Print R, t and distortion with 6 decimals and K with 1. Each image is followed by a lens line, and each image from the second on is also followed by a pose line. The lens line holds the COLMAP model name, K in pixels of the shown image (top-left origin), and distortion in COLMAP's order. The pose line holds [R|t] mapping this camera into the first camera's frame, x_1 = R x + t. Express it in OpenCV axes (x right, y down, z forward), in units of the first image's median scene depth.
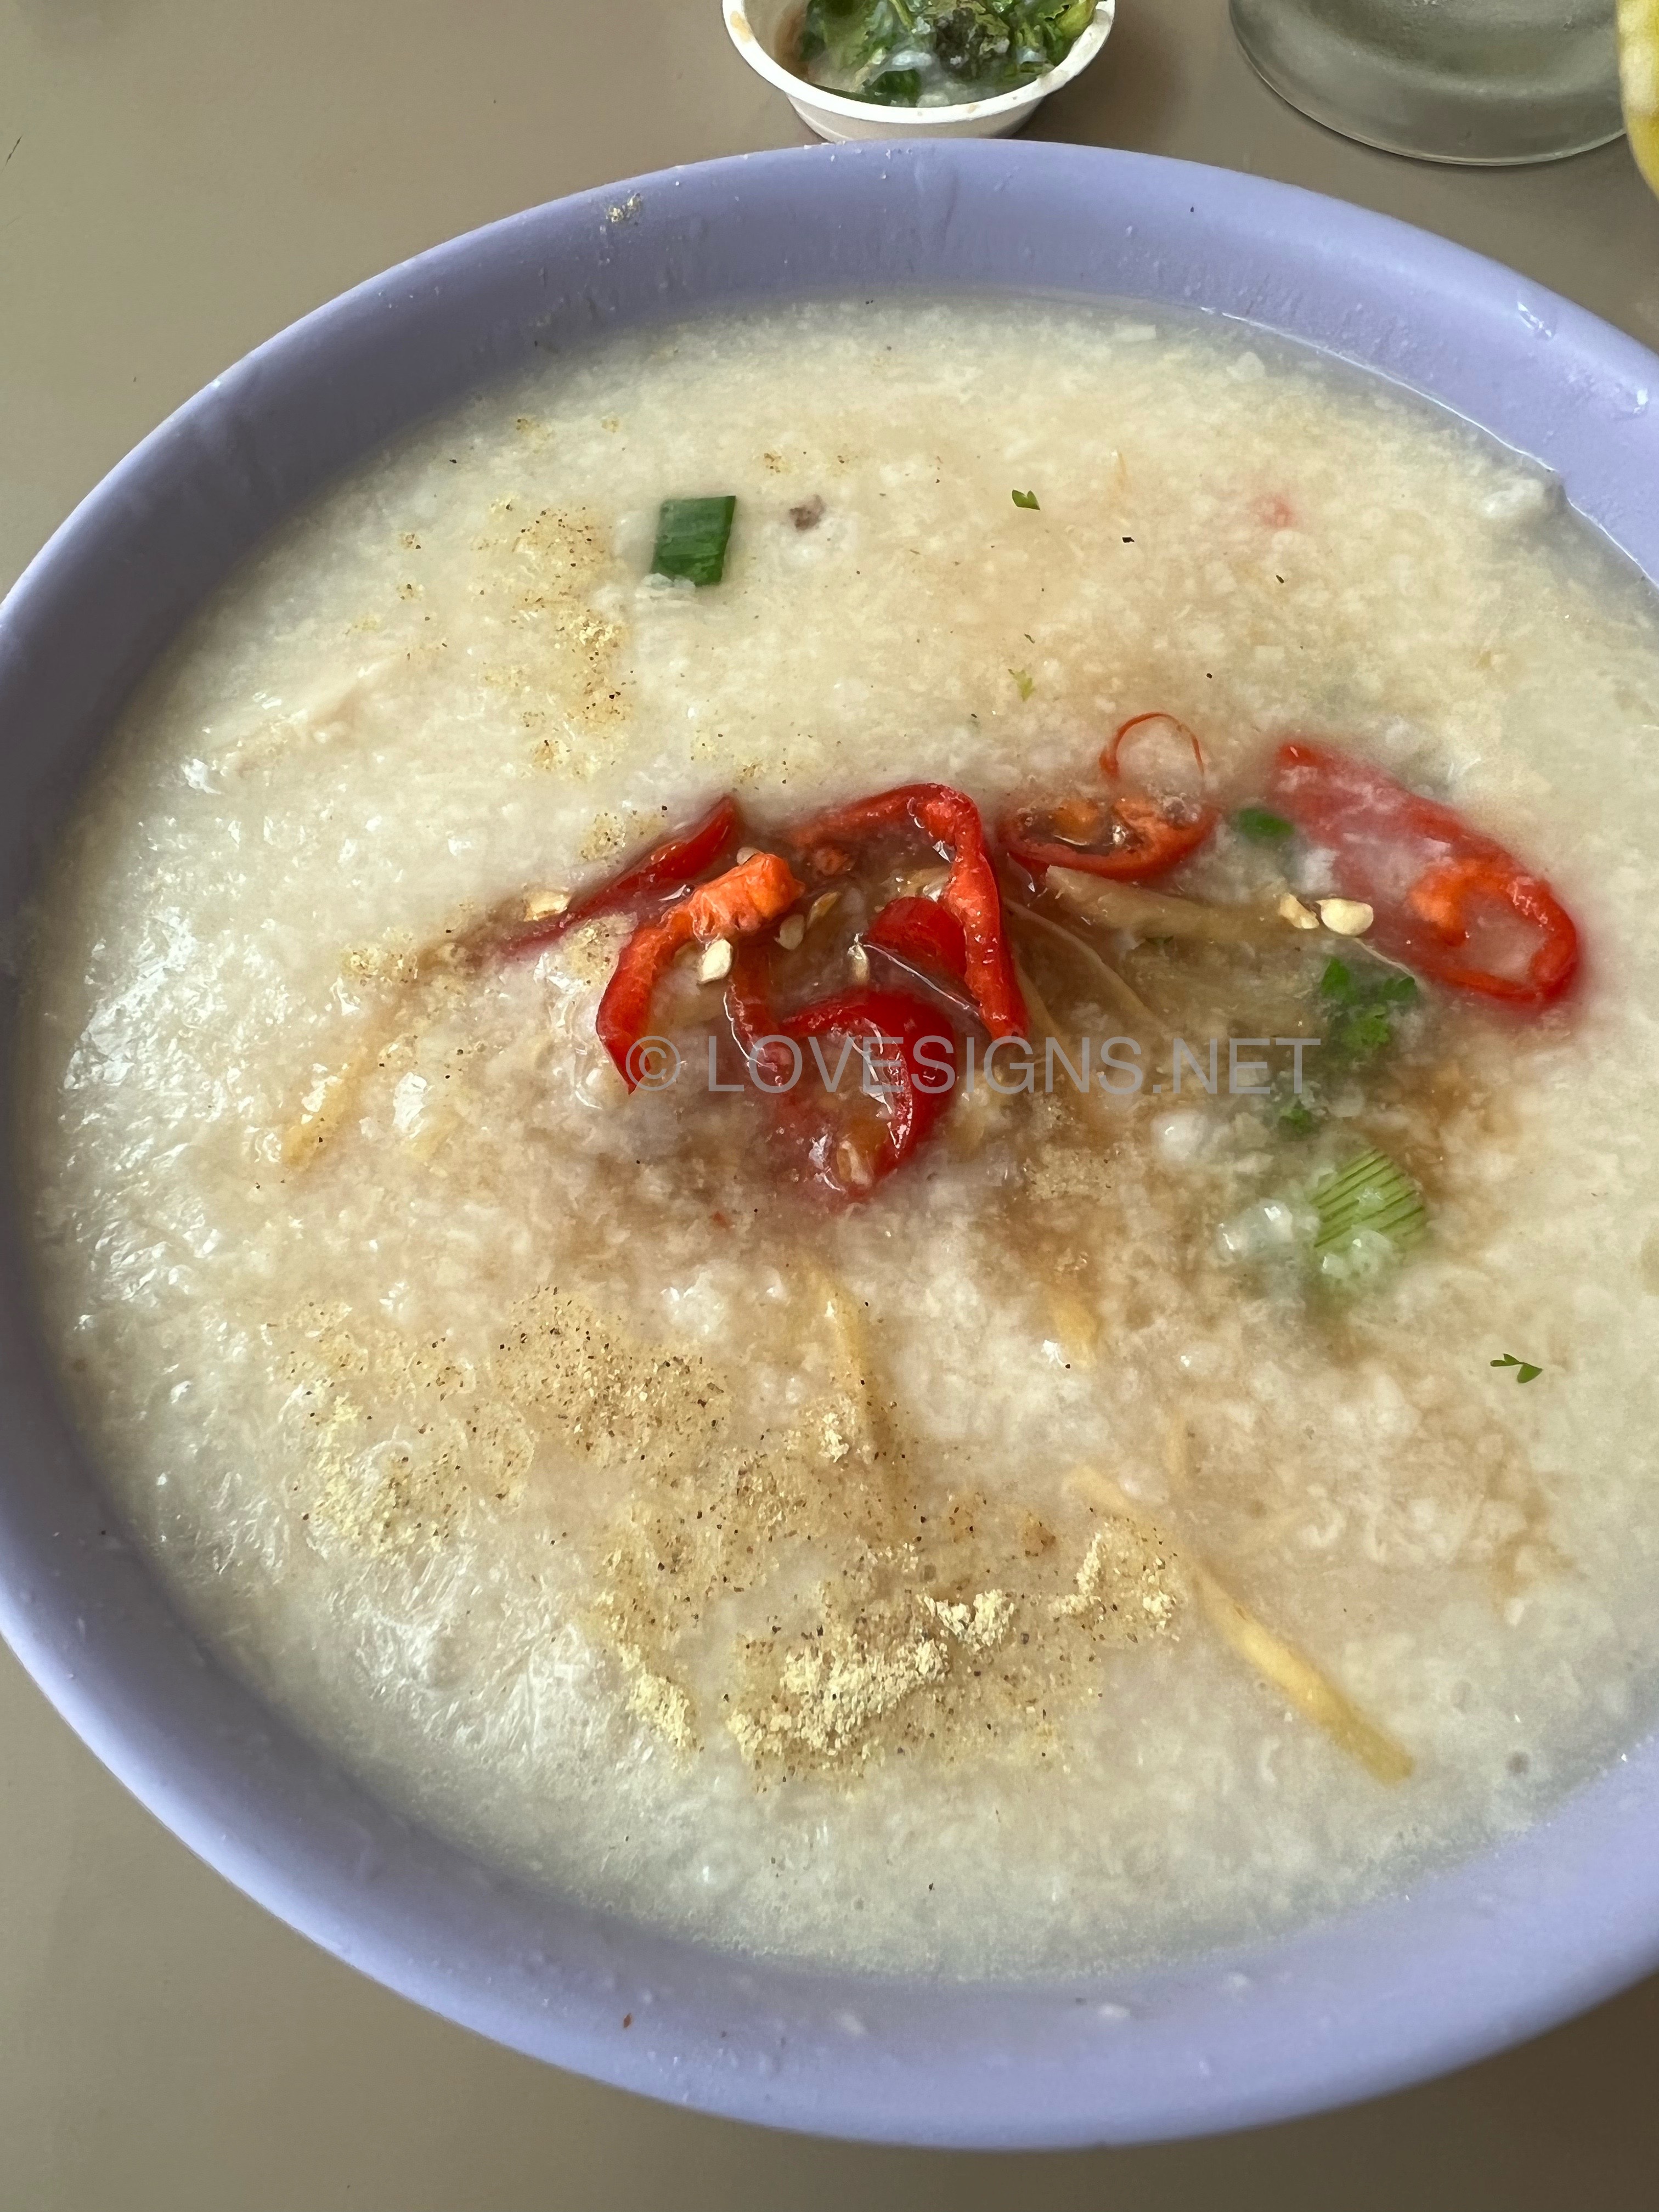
lens RADIAL K [[1699.2, 0, 828.6], [0, 1699.2, 1106.6], [0, 0, 1]] dist [-0.027863, 0.023613]
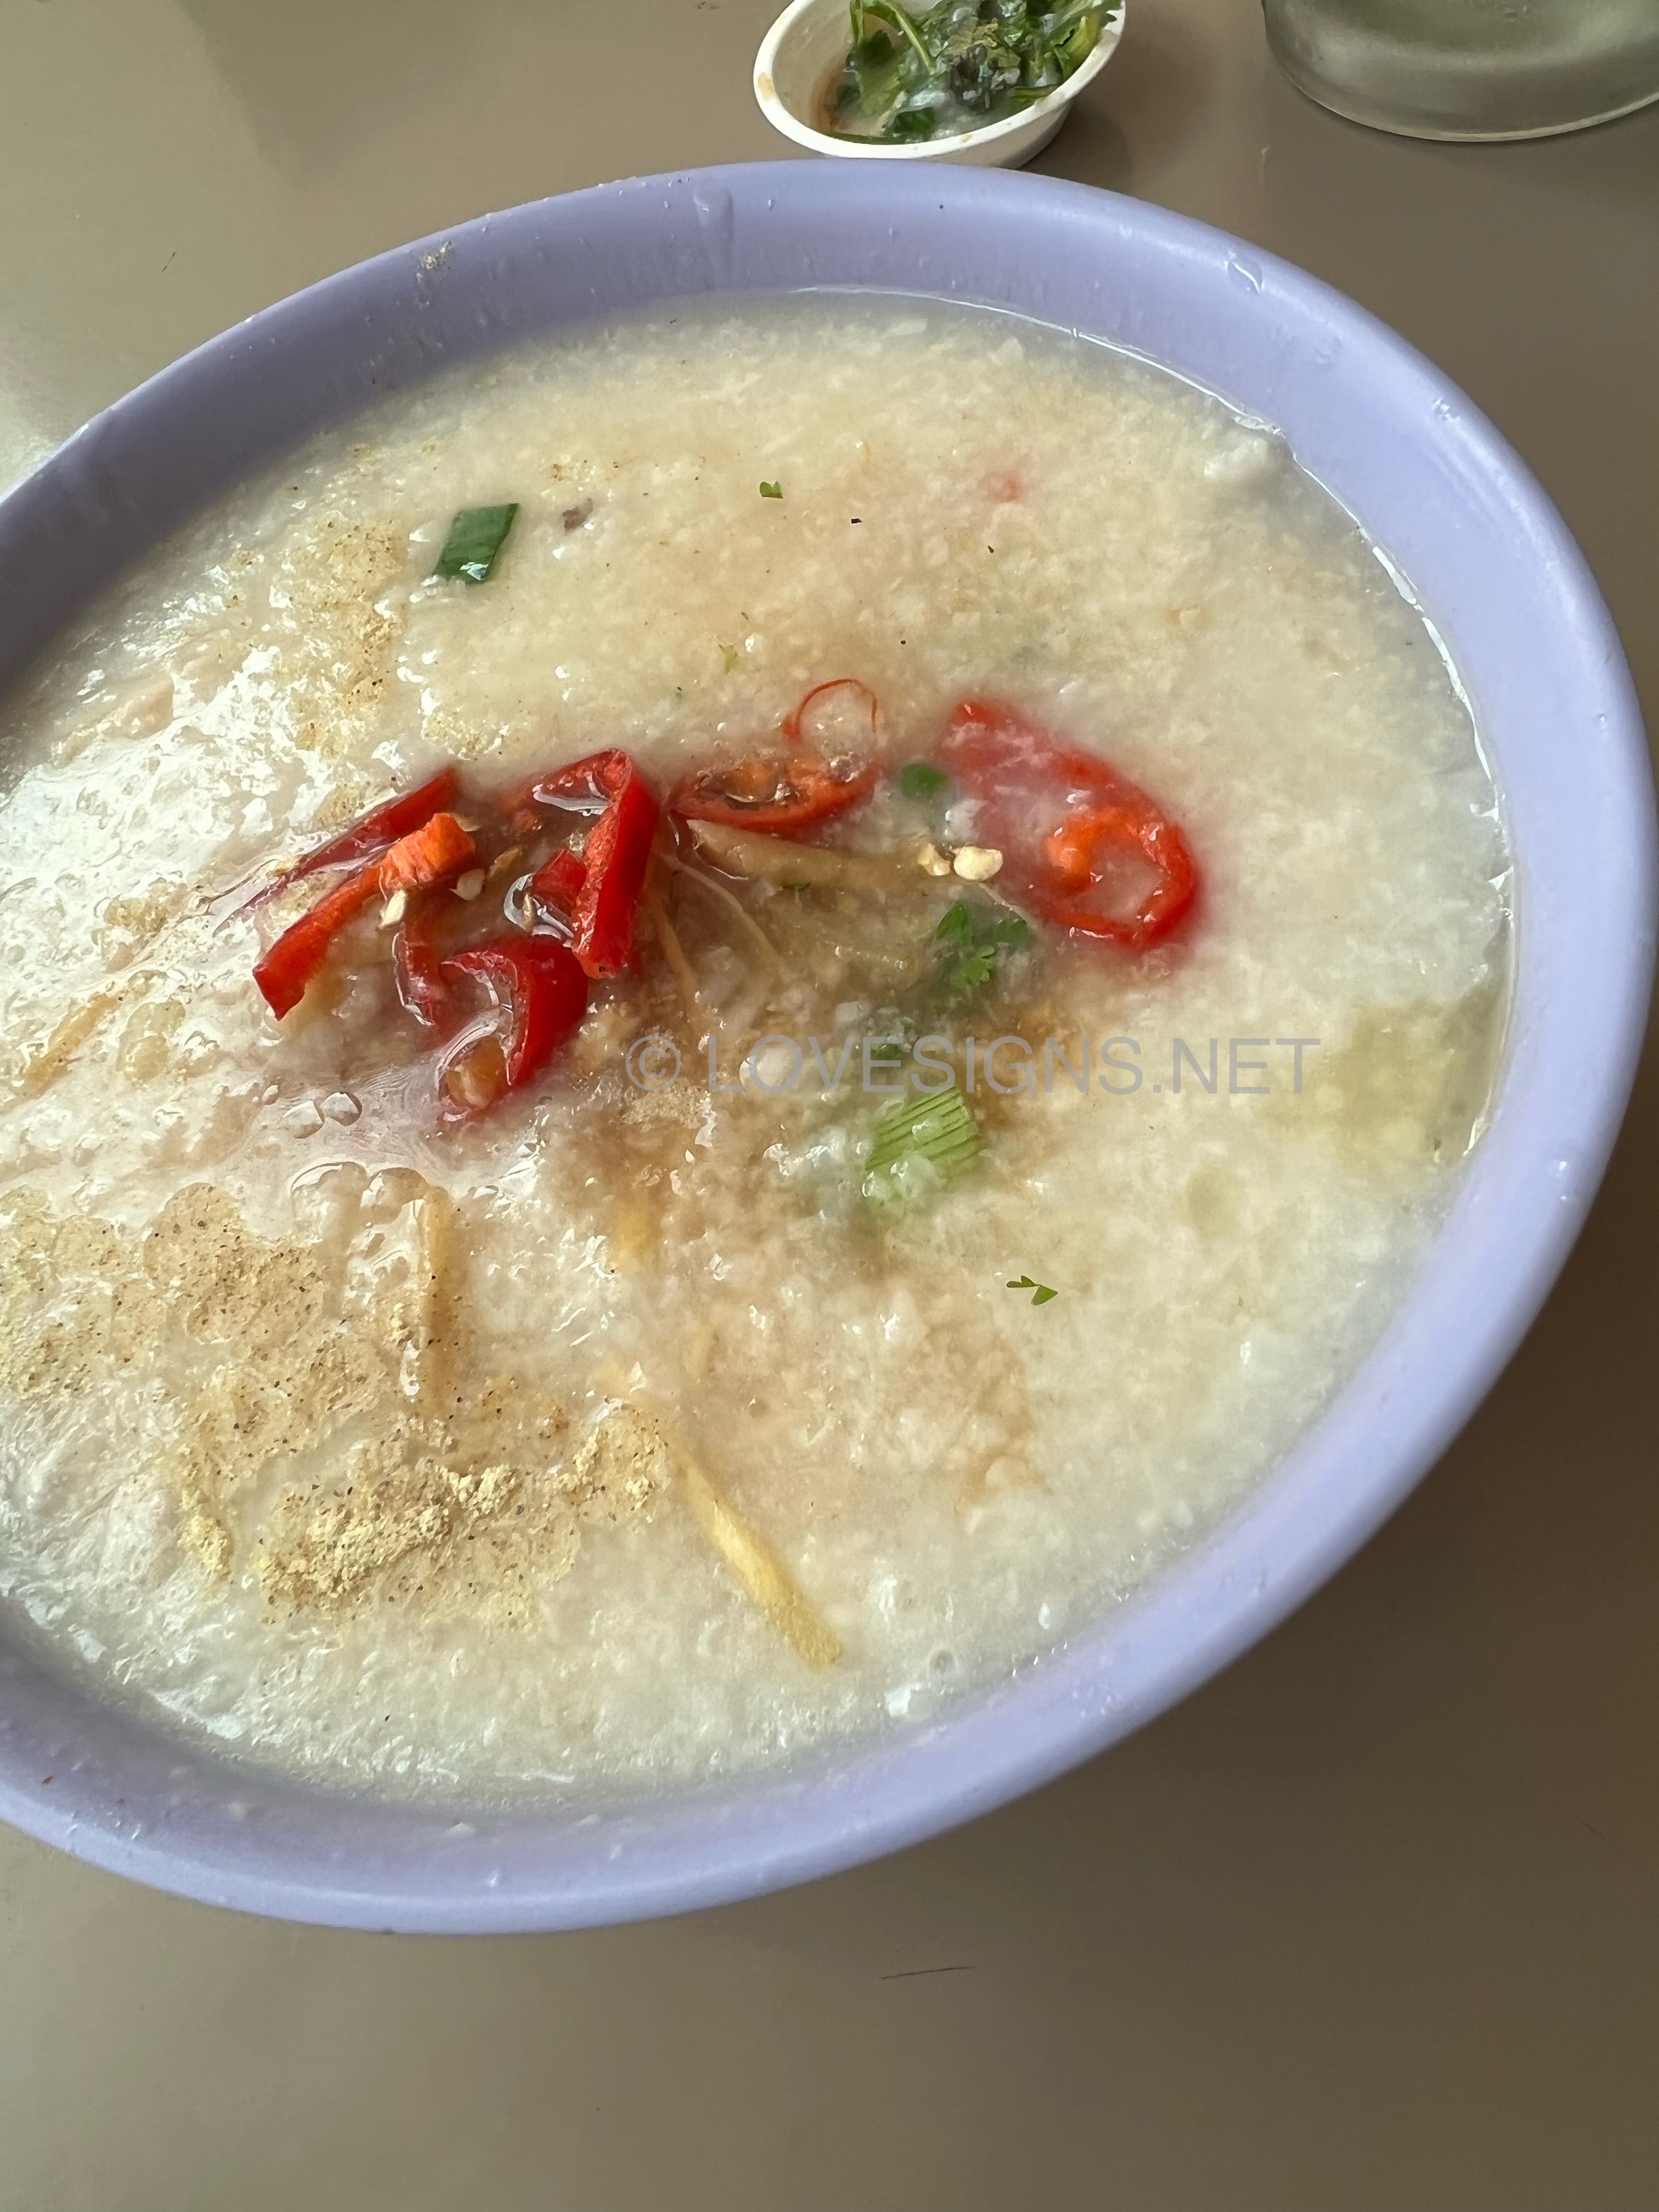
lens RADIAL K [[1699.2, 0, 835.6], [0, 1699.2, 1105.2], [0, 0, 1]] dist [-0.027863, 0.023613]
pose [[0.976084, 0.018208, -0.216629, 0.459829], [-0.025195, 0.999246, -0.029536, 0.068976], [0.215927, 0.034287, 0.975807, -0.021610]]
